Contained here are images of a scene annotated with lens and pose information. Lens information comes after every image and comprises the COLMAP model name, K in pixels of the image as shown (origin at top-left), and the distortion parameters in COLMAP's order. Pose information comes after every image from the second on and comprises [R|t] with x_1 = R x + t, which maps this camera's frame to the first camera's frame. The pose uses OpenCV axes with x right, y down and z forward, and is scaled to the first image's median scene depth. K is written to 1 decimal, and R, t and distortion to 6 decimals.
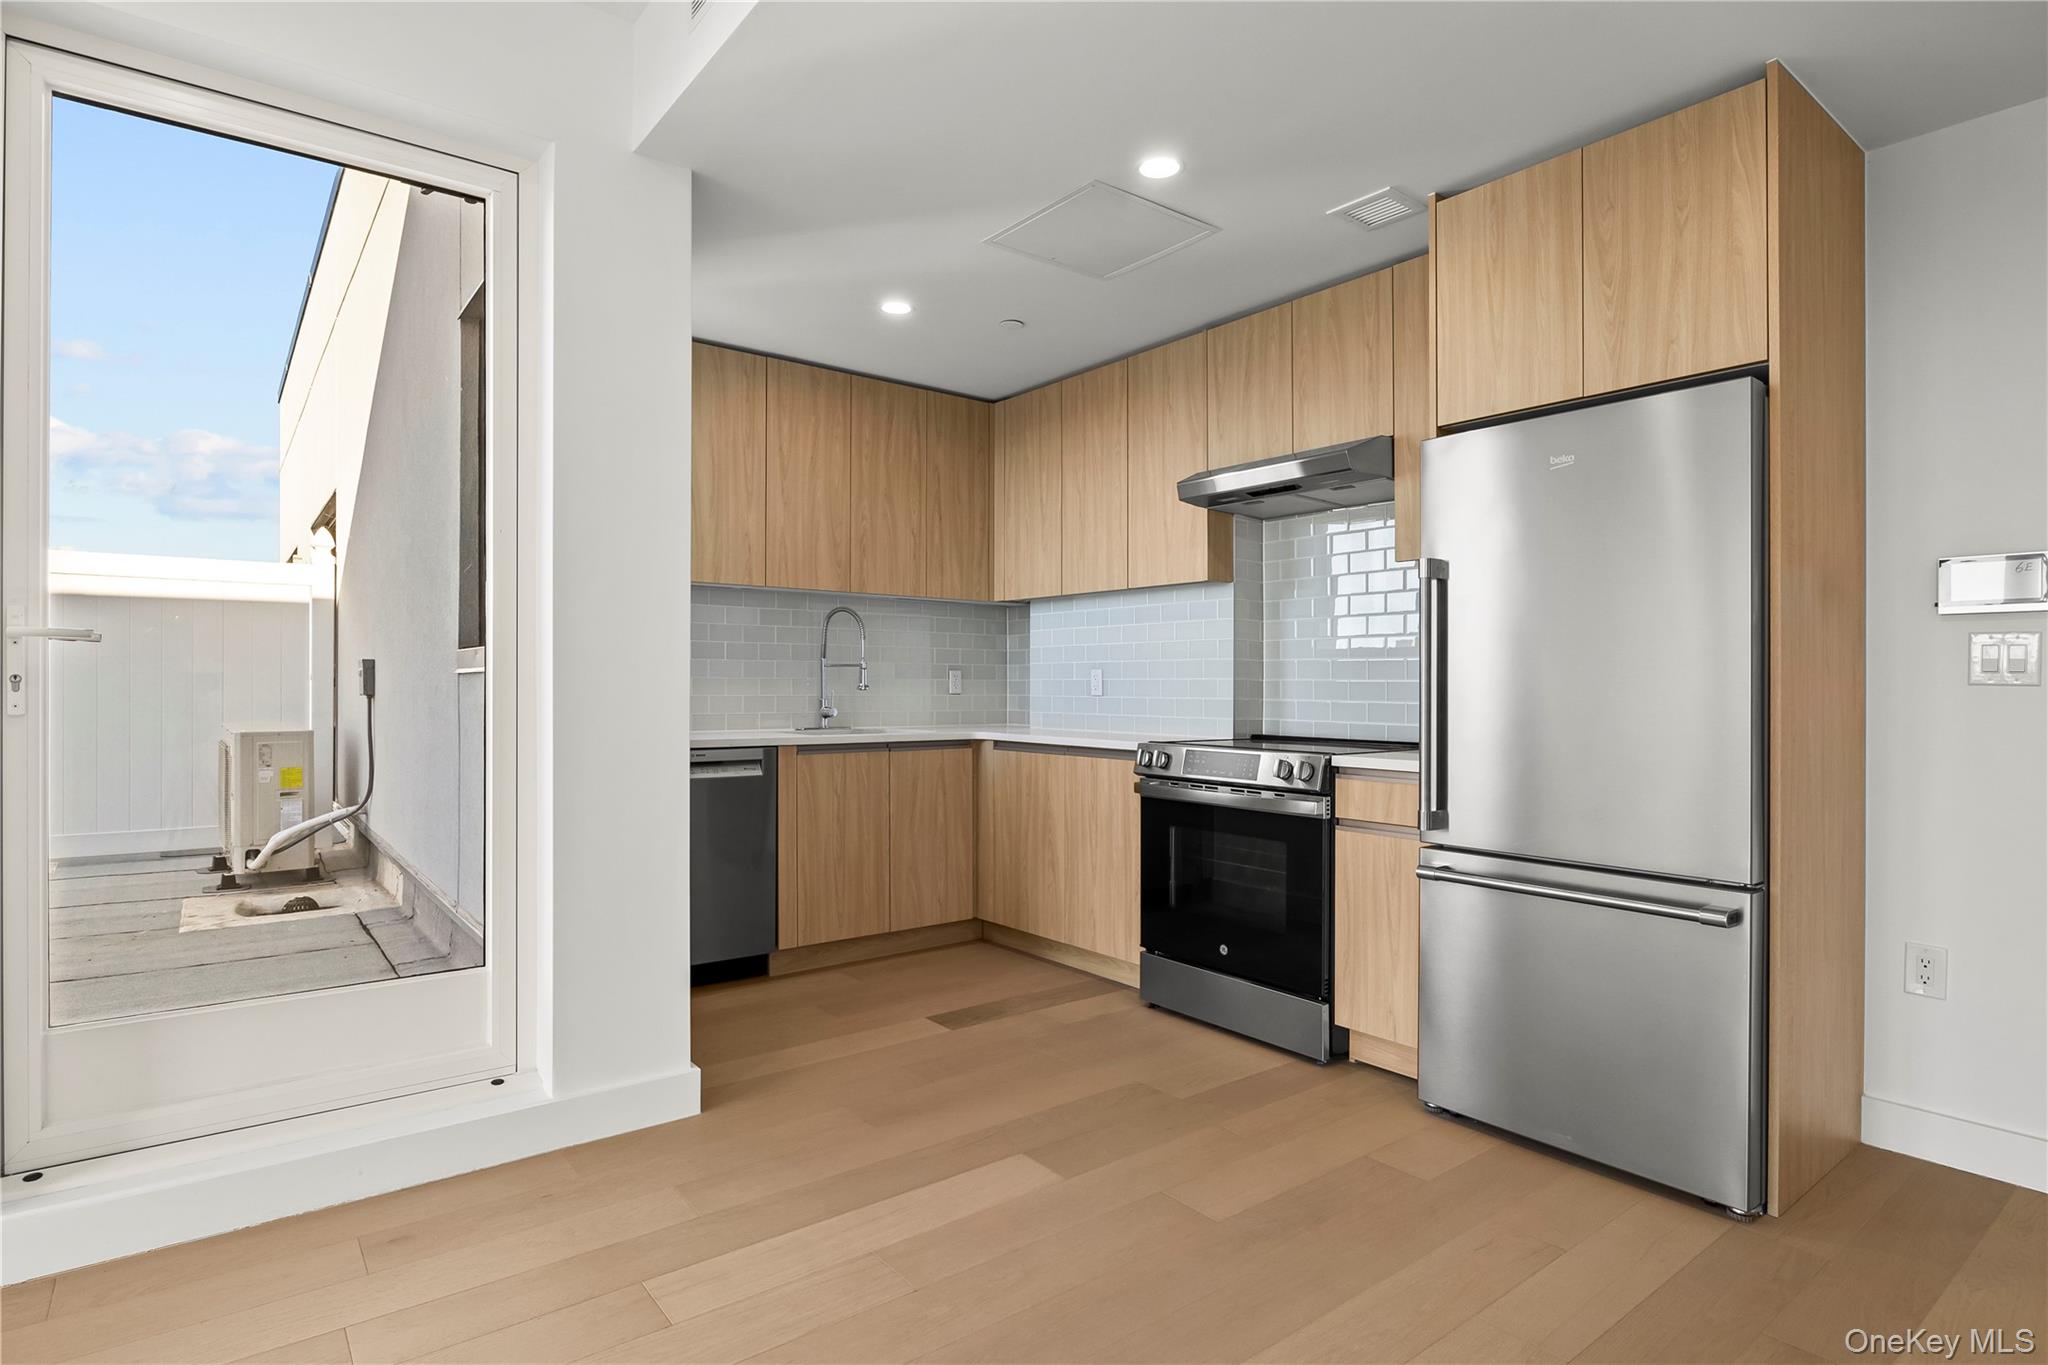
lens RADIAL K [[1051.4, 0, 1030.7], [0, 1051.4, 676.3], [0, 0, 1]] dist [-0.001502, -0.000488]
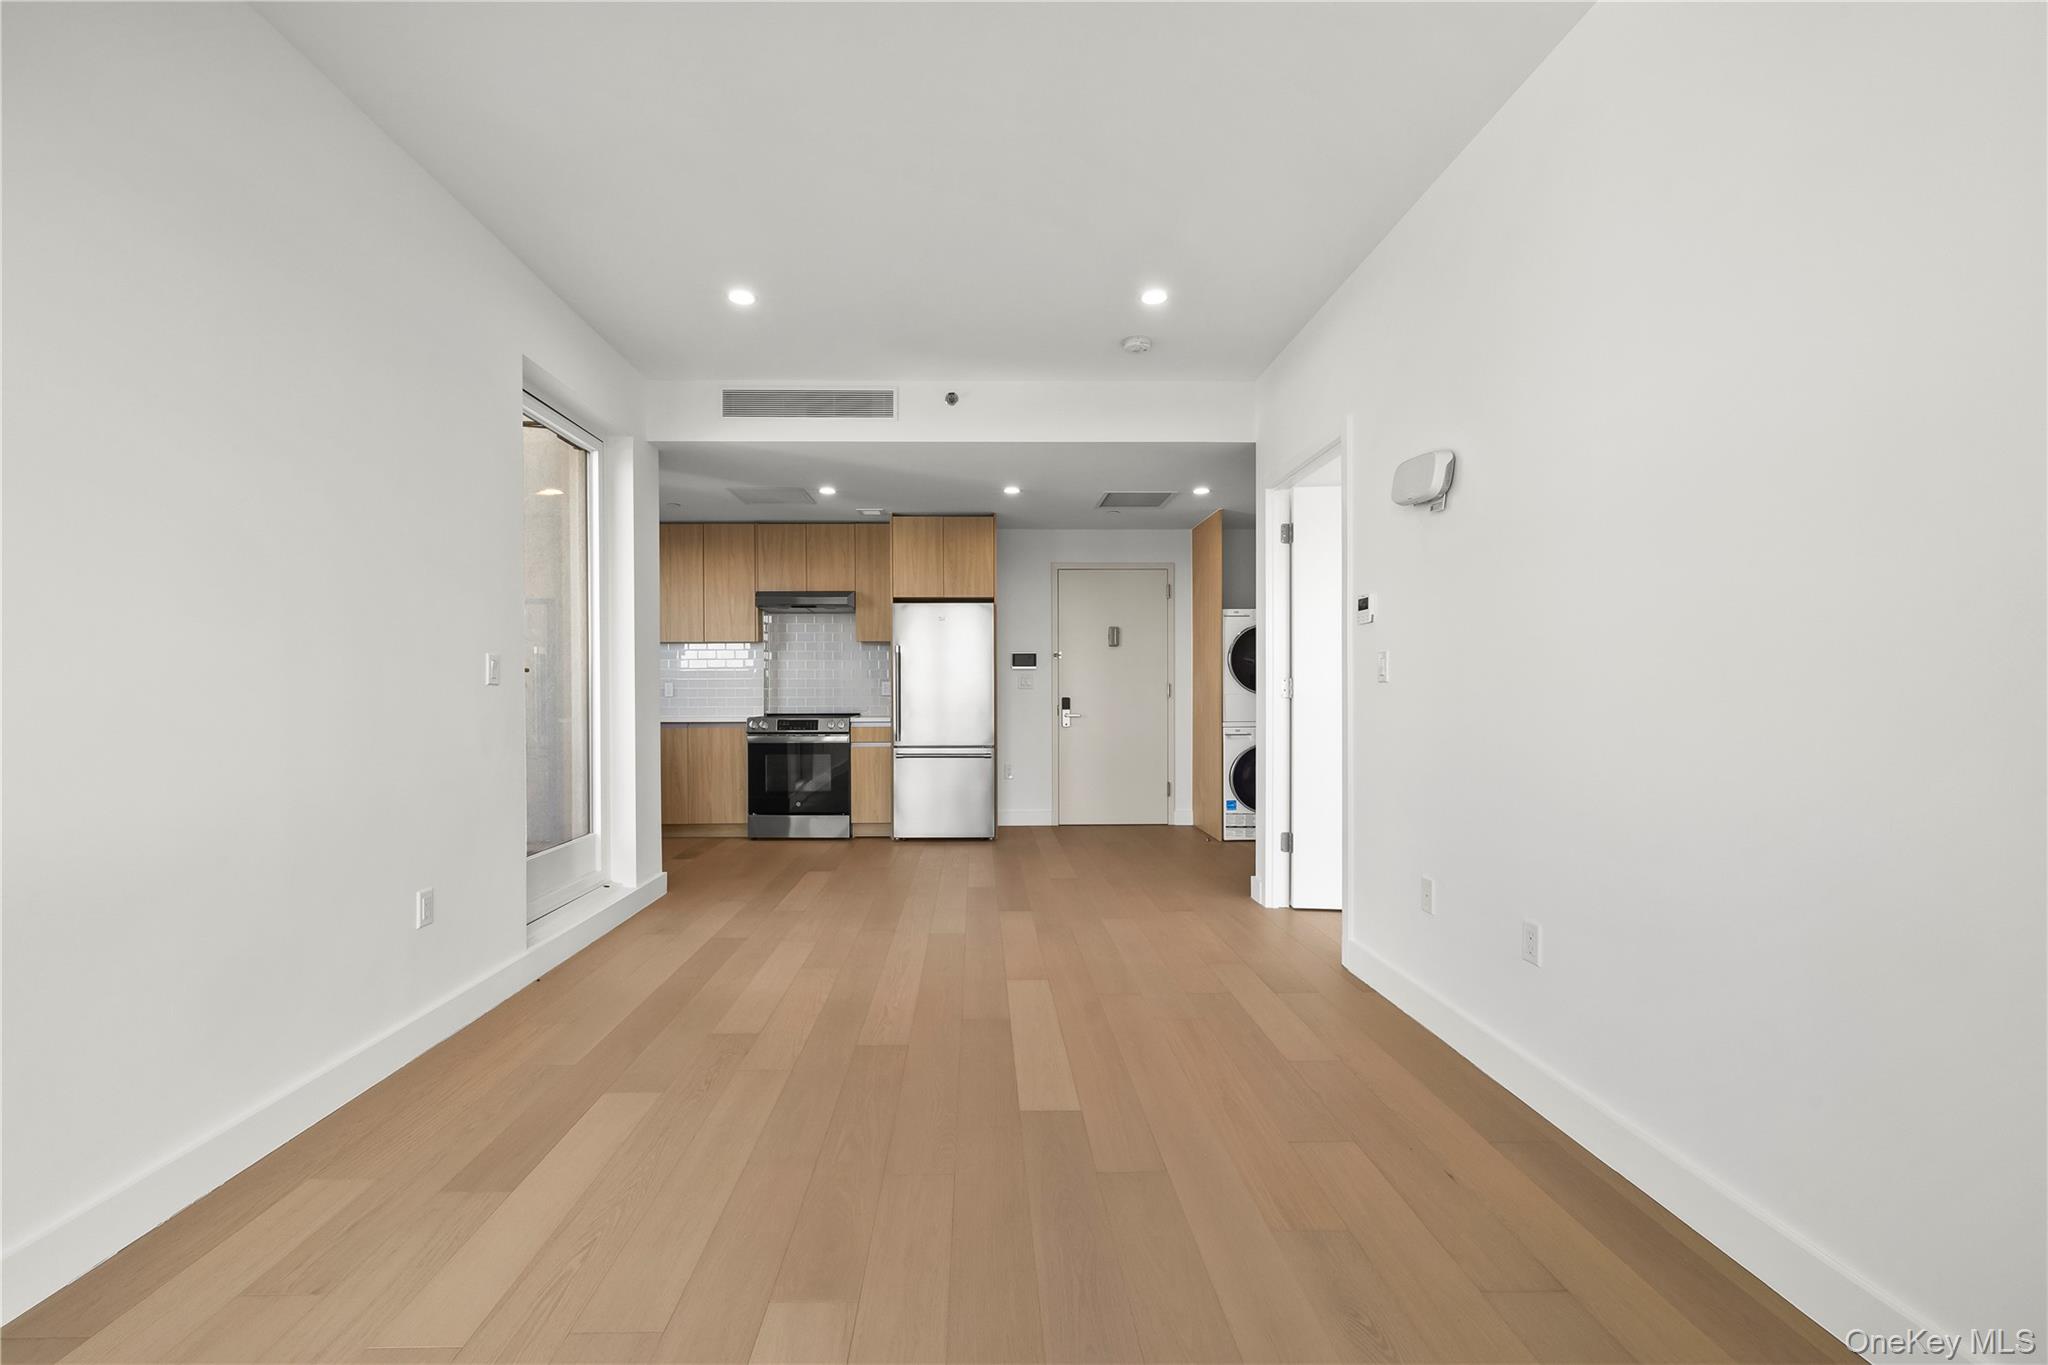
lens RADIAL K [[837.5, 0, 985.0], [0, 837.5, 680.9], [0, 0, 1]] dist [-0.001397, 0.000160]
pose [[0.590587, 0.001047, 0.806973, -0.934411], [-0.000861, 0.999999, -0.000667, -0.010979], [-0.806973, -0.000301, 0.590588, -0.376678]]
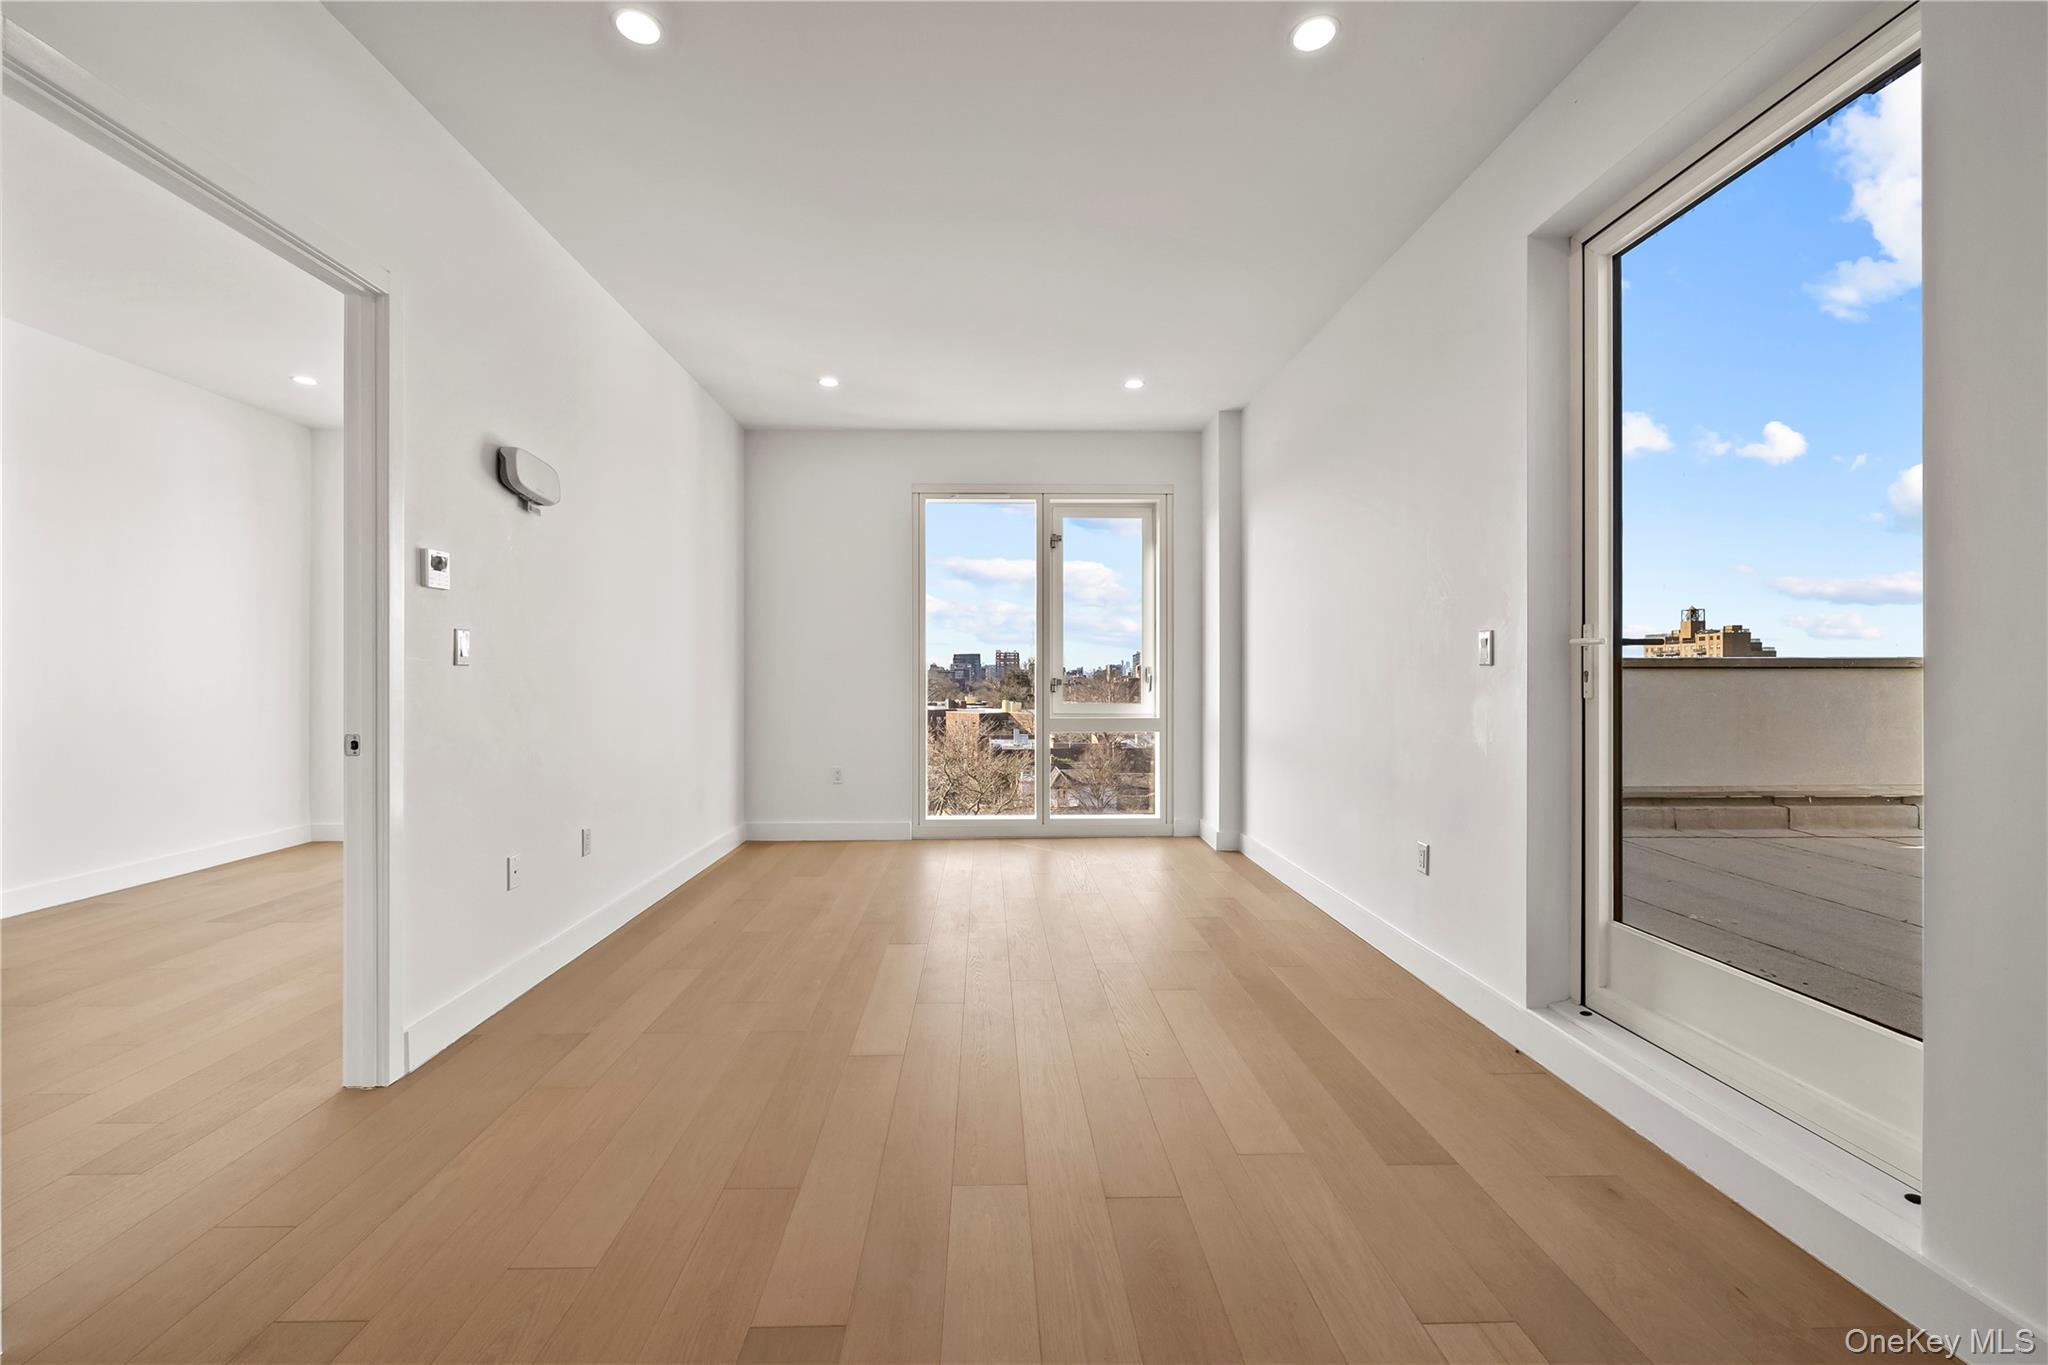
lens RADIAL K [[837.5, 0, 985.0], [0, 837.5, 680.9], [0, 0, 1]] dist [-0.001397, 0.000160]
pose [[-0.607712, 0.003076, -0.794152, 0.266318], [0.001552, 0.999995, 0.002685, 0.004073], [0.794156, 0.000399, -0.607714, 0.569569]]
